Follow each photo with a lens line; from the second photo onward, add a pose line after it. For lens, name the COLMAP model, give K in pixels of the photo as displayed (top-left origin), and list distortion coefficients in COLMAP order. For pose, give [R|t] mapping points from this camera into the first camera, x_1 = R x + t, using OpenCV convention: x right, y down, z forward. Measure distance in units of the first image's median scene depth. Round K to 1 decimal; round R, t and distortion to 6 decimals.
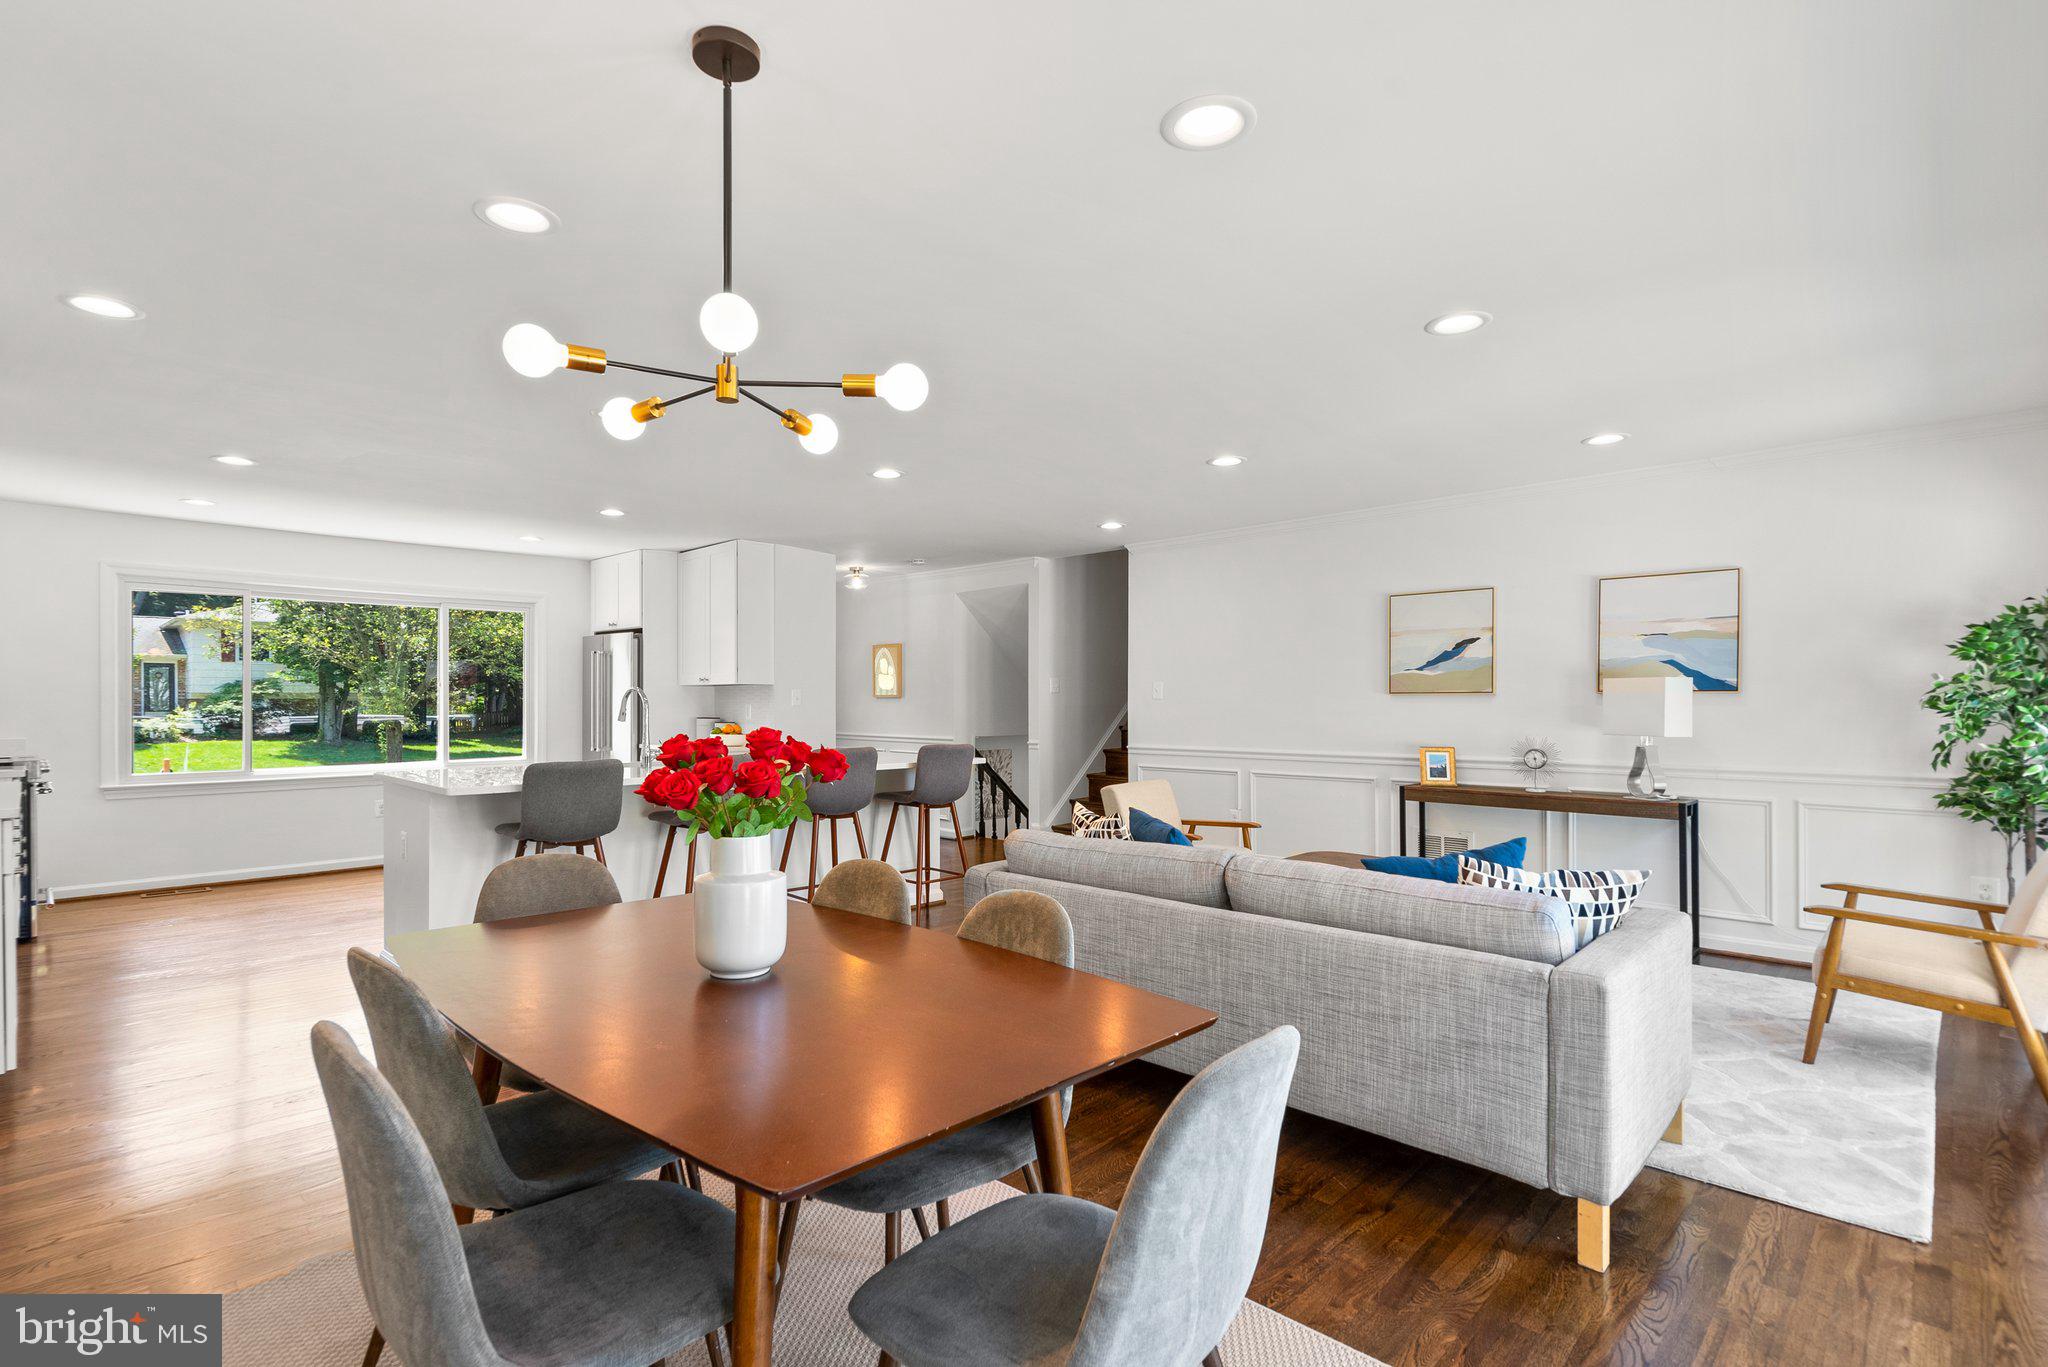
lens RADIAL K [[961.3, 0, 1012.4], [0, 961.3, 697.2], [0, 0, 1]] dist [-0.002487, 0.004501]
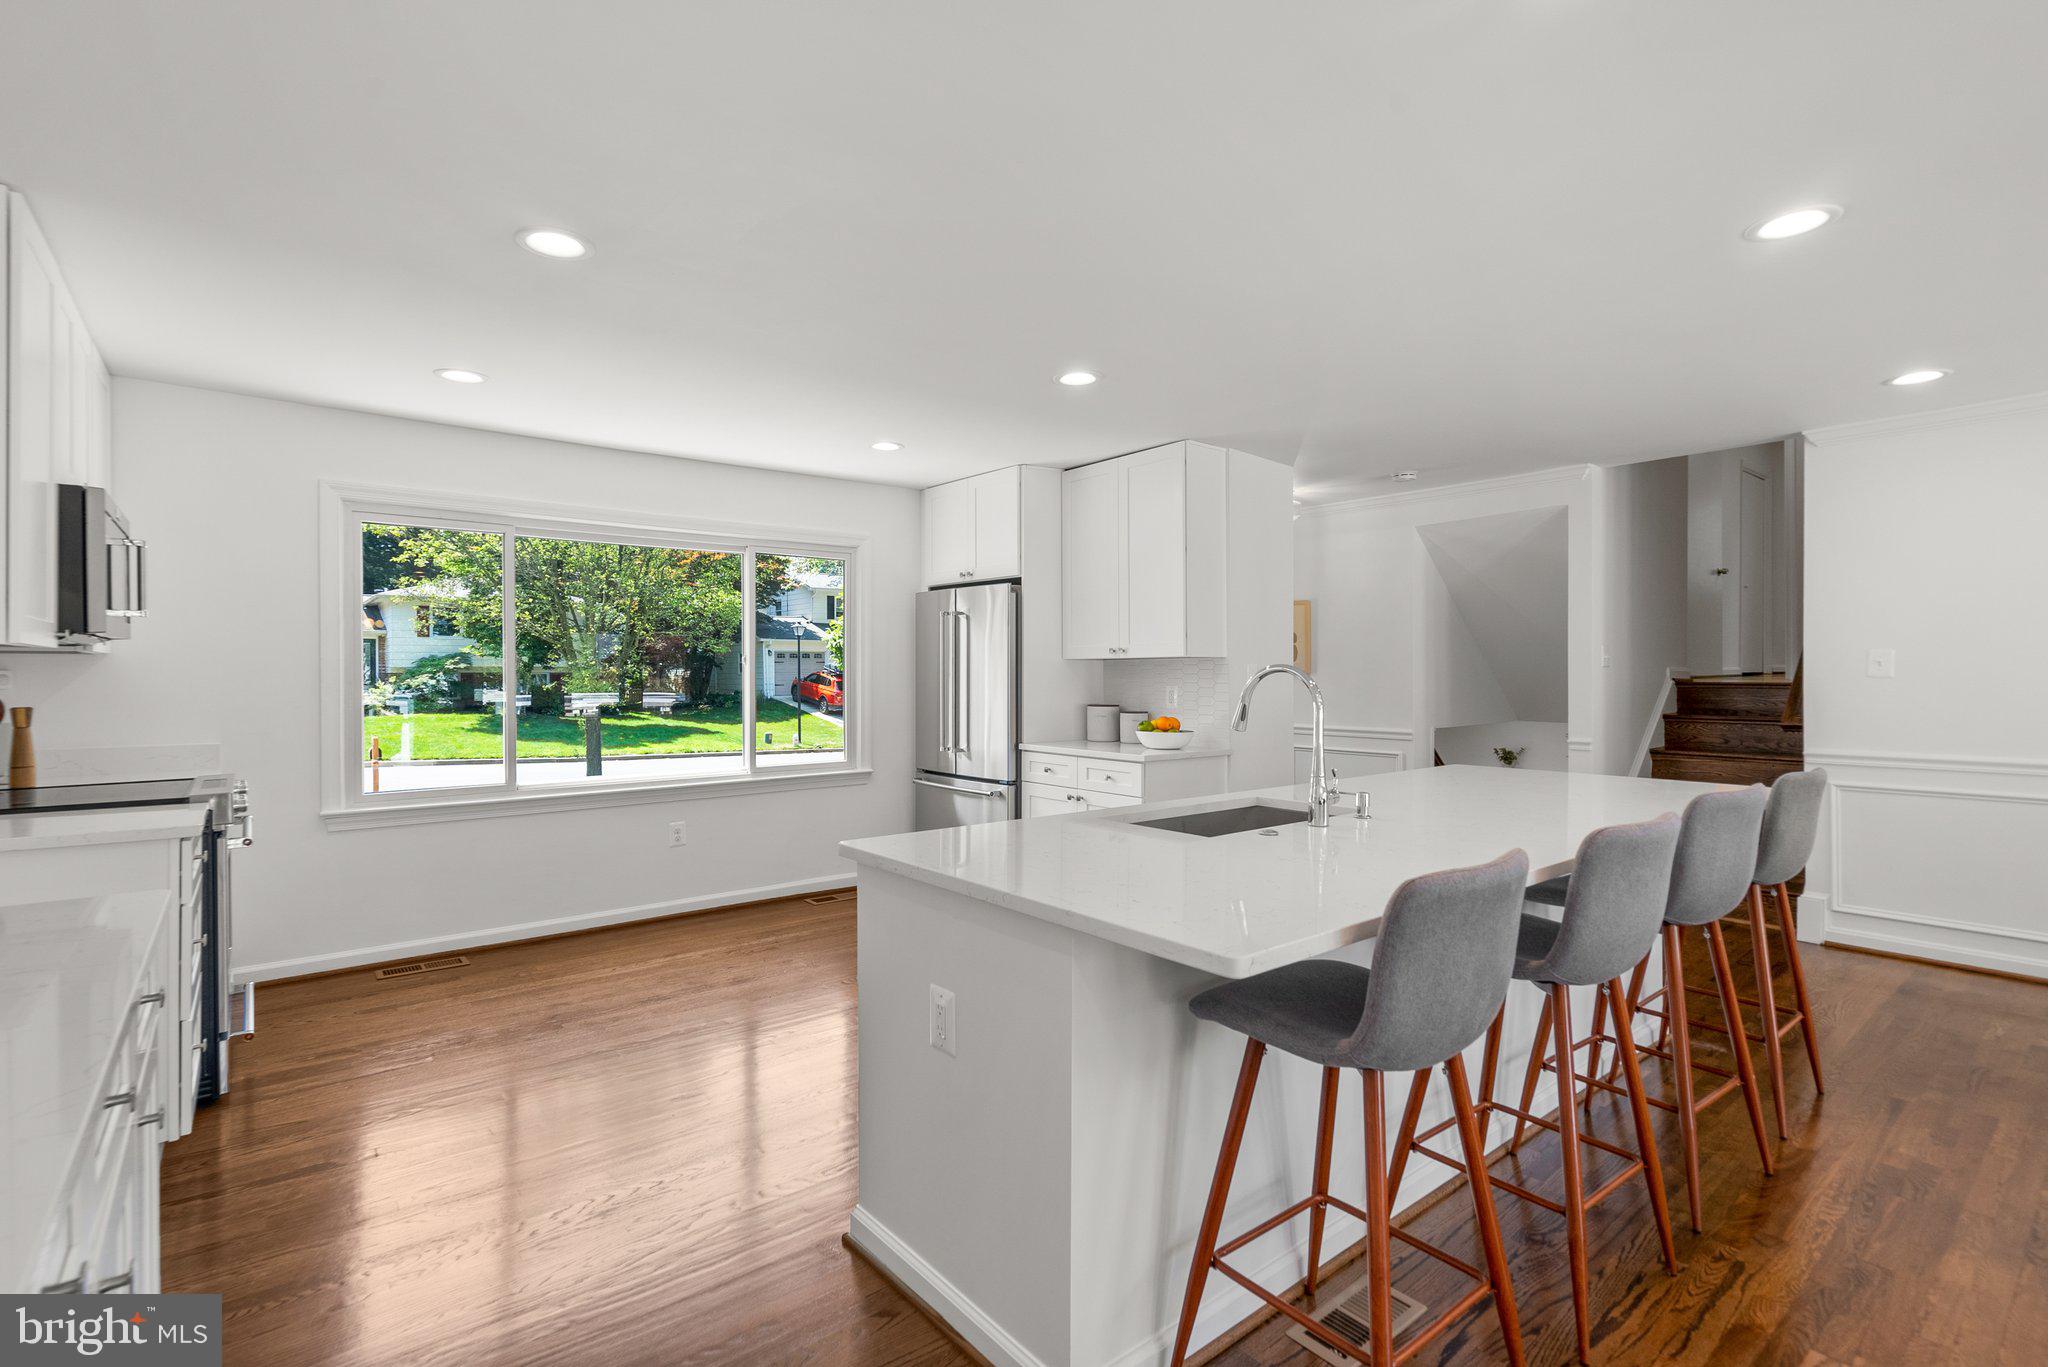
lens RADIAL K [[961.3, 0, 1019.2], [0, 961.3, 665.0], [0, 0, 1]] dist [-0.002487, 0.004501]
pose [[0.992413, -0.001866, -0.122936, -0.123236], [0.001266, 0.999987, -0.004961, -0.001901], [0.122944, 0.004767, 0.992402, 0.127270]]
